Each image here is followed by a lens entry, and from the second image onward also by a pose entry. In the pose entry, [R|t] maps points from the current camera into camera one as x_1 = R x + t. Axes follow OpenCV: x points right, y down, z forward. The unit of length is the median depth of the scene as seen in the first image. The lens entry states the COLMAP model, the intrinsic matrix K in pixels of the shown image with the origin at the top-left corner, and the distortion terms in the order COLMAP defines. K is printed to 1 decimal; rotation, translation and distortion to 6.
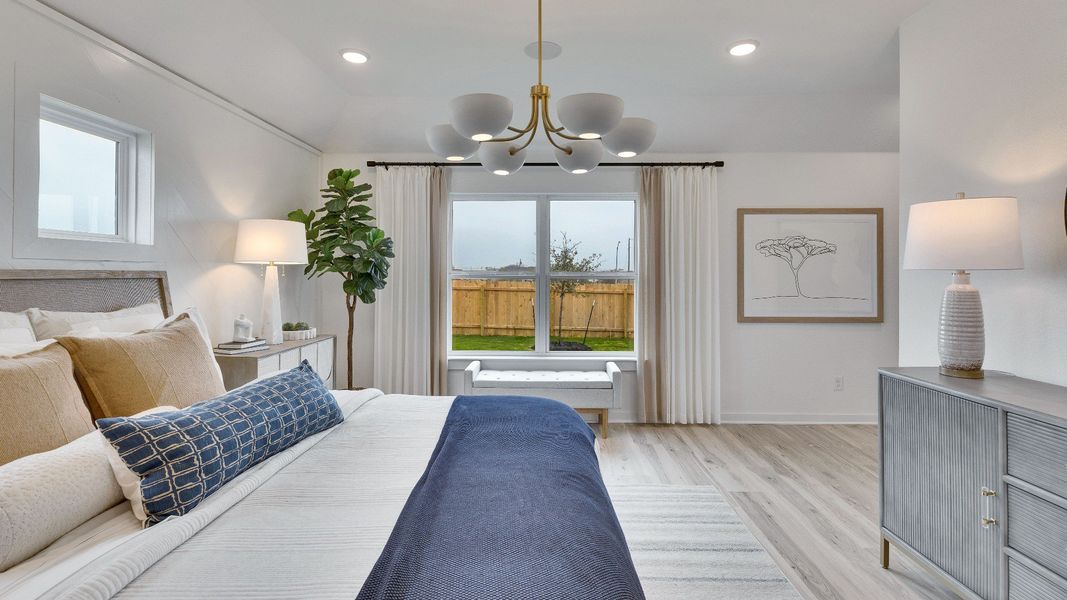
lens RADIAL K [[477.8, 0, 530.6], [0, 477.8, 277.2], [0, 0, 1]] dist [0.002764, 0.000253]
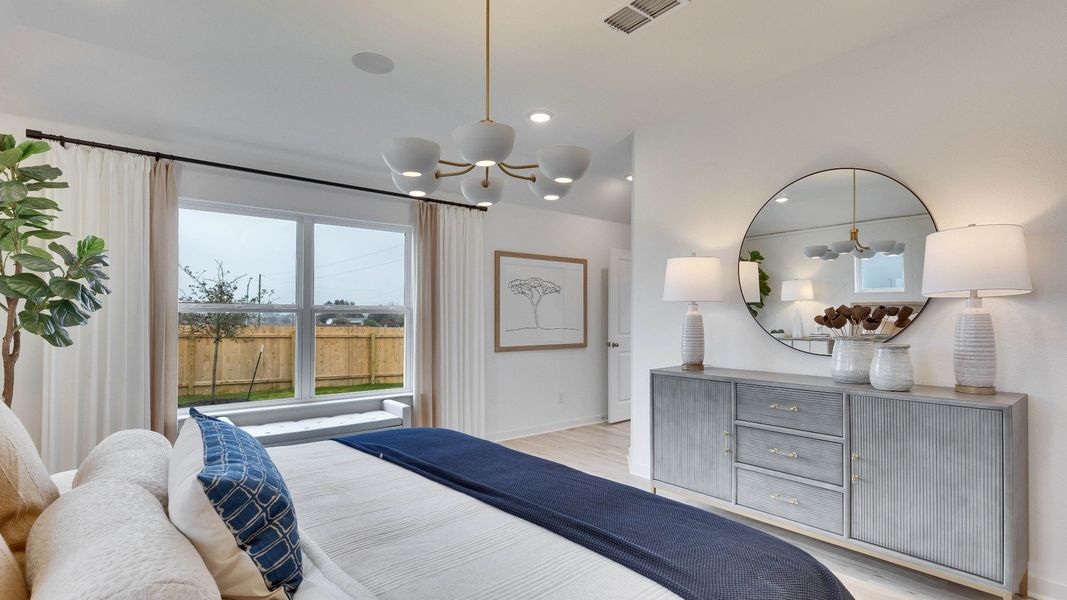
lens RADIAL K [[511.7, 0, 534.6], [0, 511.7, 319.8], [0, 0, 1]] dist [0.011950, -0.000102]
pose [[0.763090, -0.004665, 0.646275, -0.273868], [0.005556, 0.999984, 0.000659, 0.018569], [-0.646268, 0.003088, 0.763104, 0.025867]]
